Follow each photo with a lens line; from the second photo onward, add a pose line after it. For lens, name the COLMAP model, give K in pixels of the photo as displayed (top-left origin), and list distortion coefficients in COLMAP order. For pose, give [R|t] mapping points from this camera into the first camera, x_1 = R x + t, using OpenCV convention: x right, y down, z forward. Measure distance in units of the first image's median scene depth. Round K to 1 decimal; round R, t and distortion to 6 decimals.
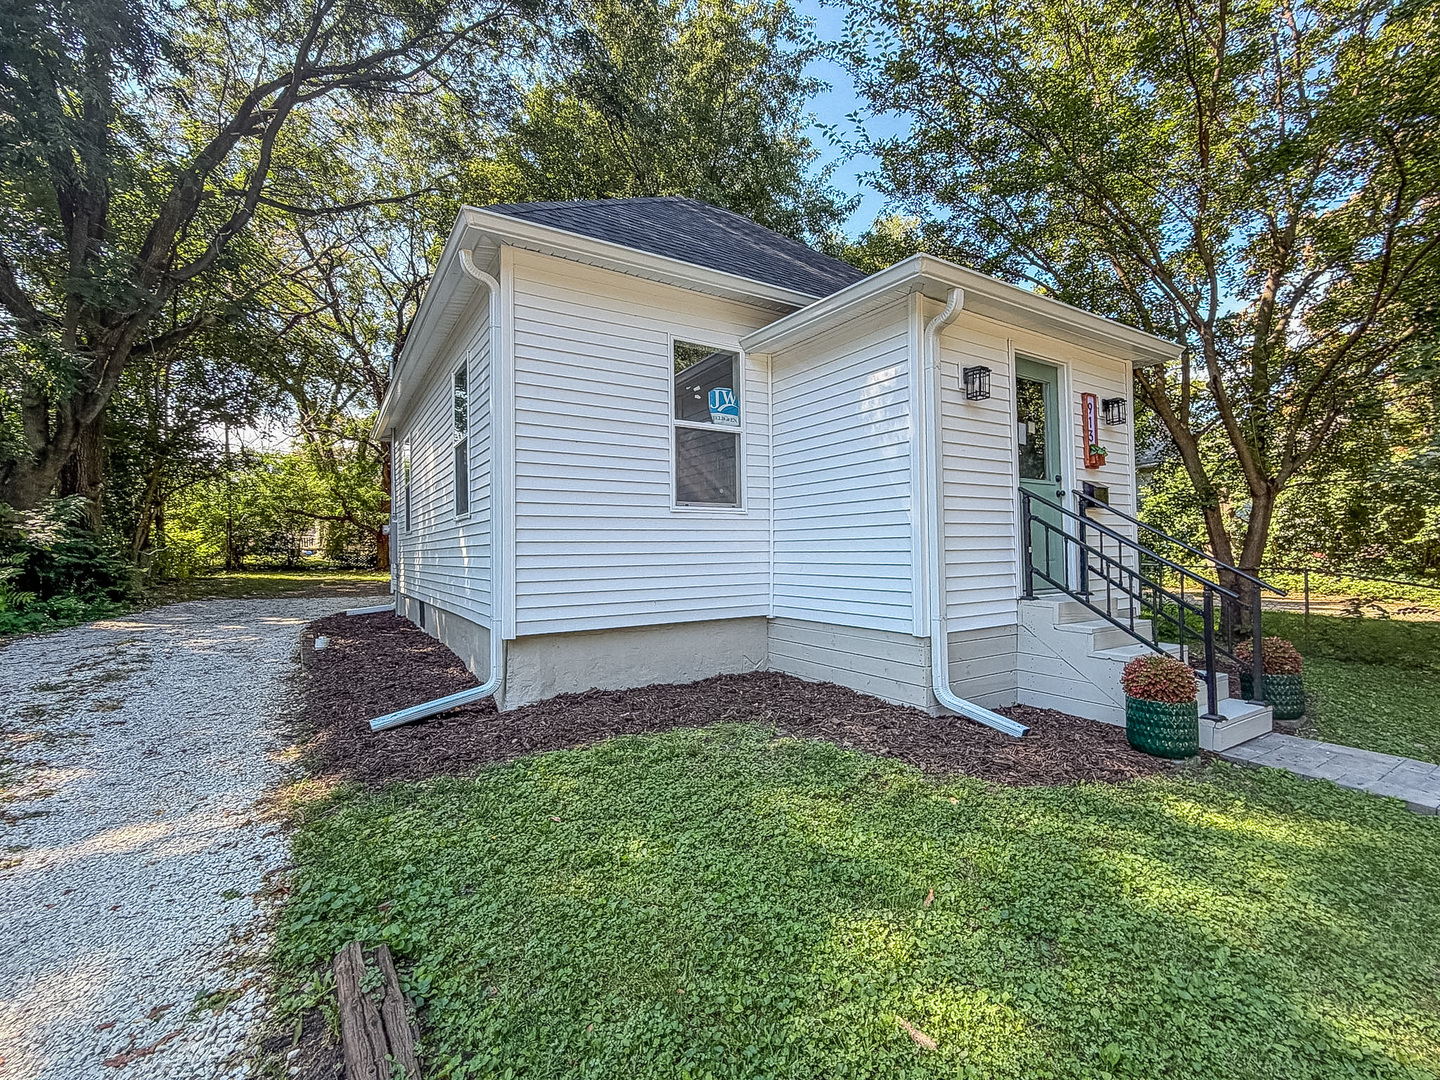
lens RADIAL K [[618.2, 0, 688.3], [0, 618.2, 523.3], [0, 0, 1]] dist [0.001555, 0.000063]
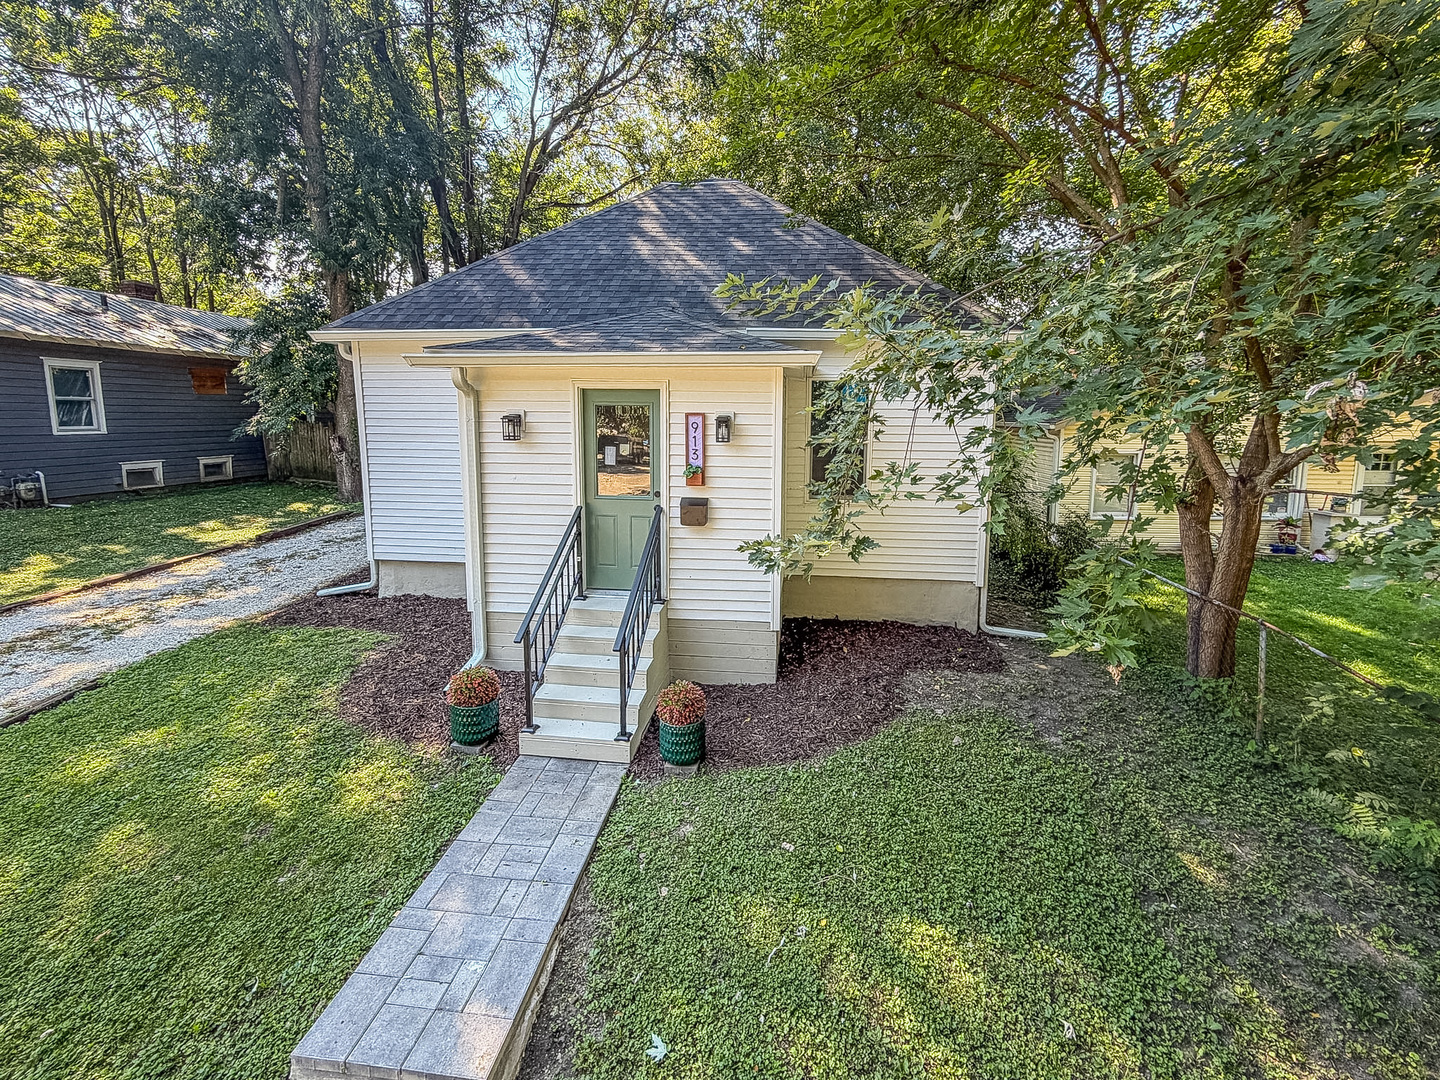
lens RADIAL K [[579.7, 0, 746.0], [0, 579.7, 472.3], [0, 0, 1]] dist [0.000387, 0.000283]
pose [[0.801811, 0.081248, -0.592029, 1.418787], [0.003331, 0.990091, 0.140388, -0.271432], [0.597569, -0.114537, 0.793595, 0.310482]]
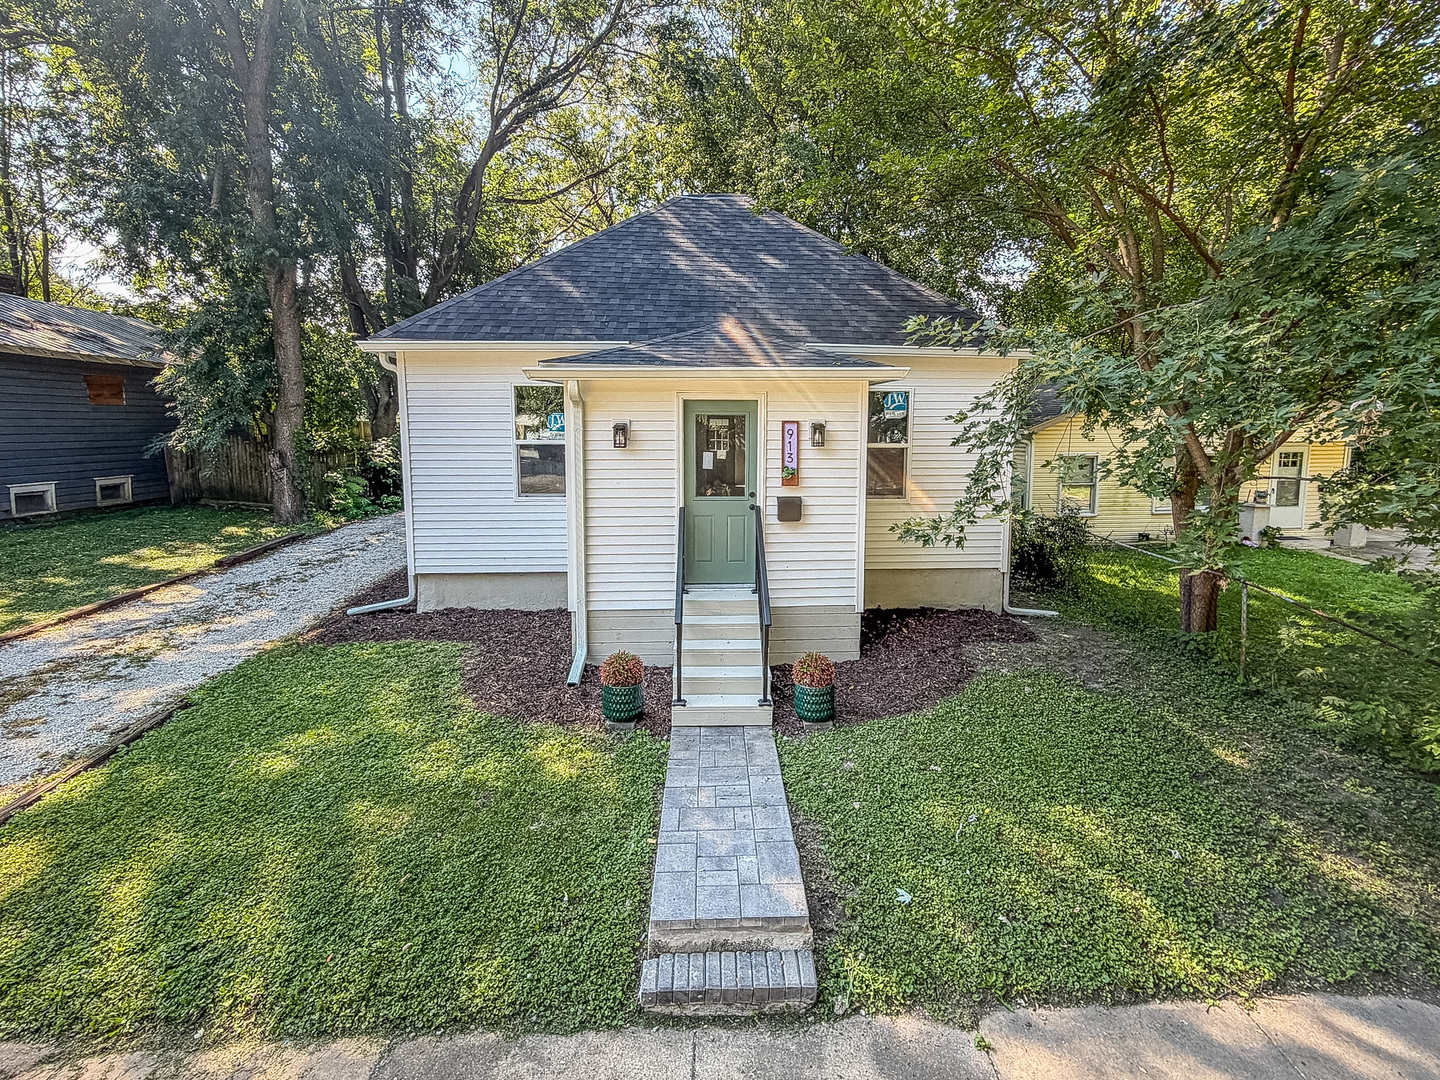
lens RADIAL K [[635.3, 0, 739.3], [0, 635.3, 480.2], [0, 0, 1]] dist [-0.000107, 0.000233]
pose [[0.879441, 0.057298, -0.472546, 1.241903], [0.005674, 0.991396, 0.130770, -0.280883], [0.475974, -0.117686, 0.871550, -0.090743]]
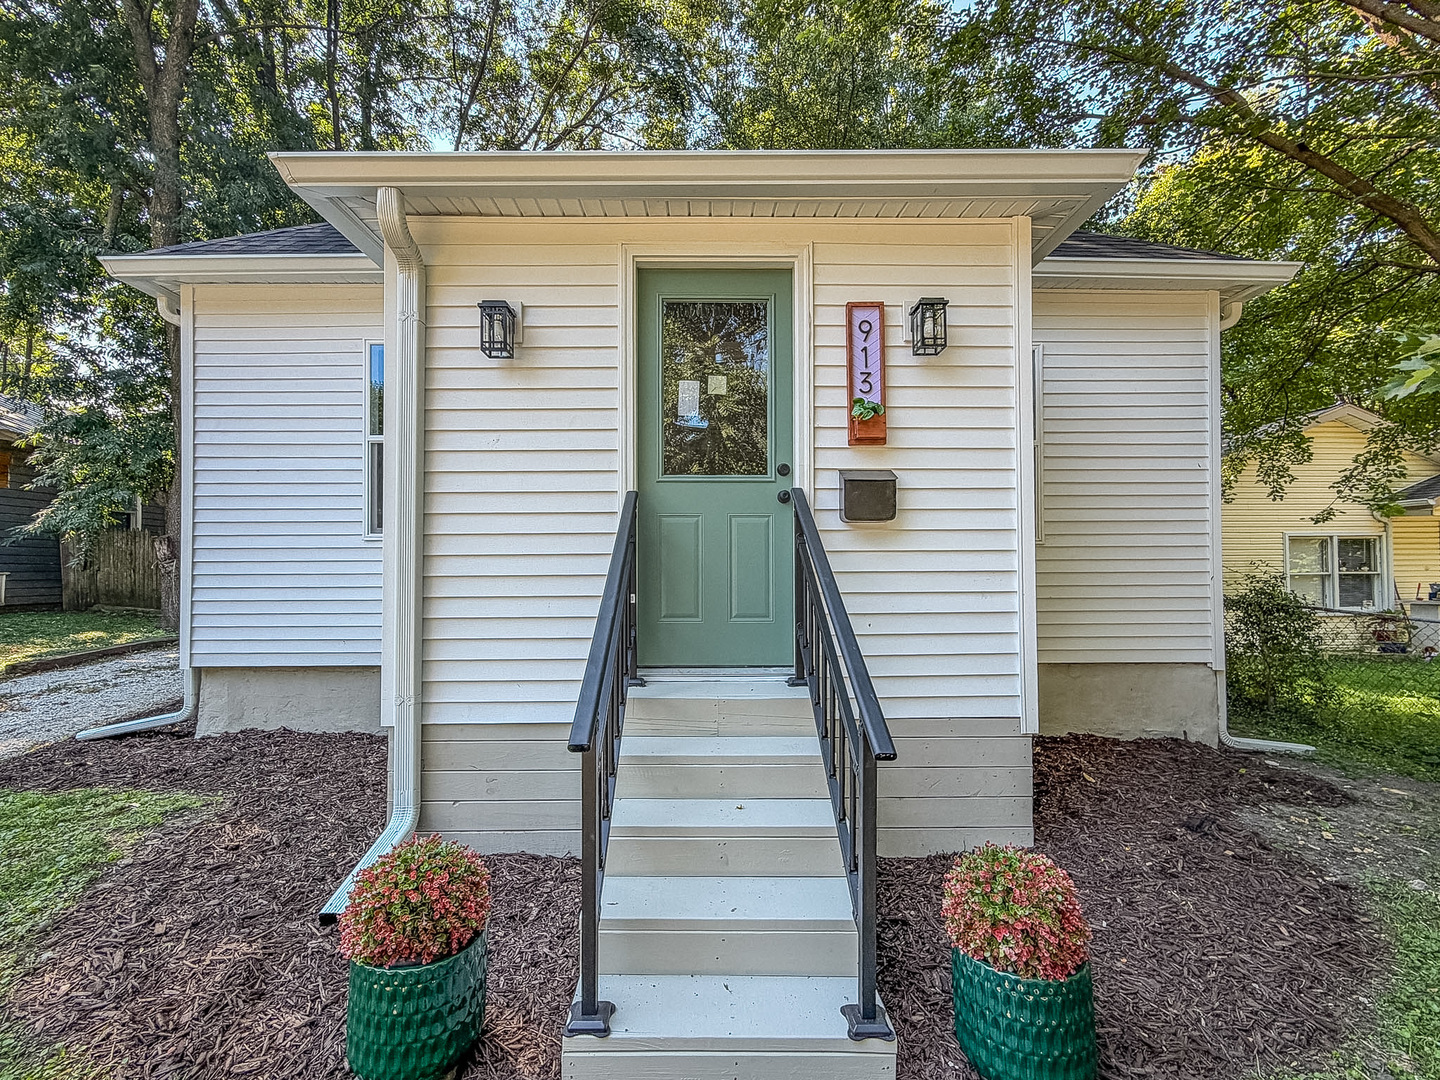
lens RADIAL K [[605.9, 0, 711.5], [0, 605.9, 545.6], [0, 0, 1]] dist [0.001718, 0.000061]
pose [[0.857941, -0.010554, -0.513640, 0.881722], [0.014831, 0.999881, 0.004227, -0.007525], [0.513534, -0.011245, 0.857995, 0.533467]]
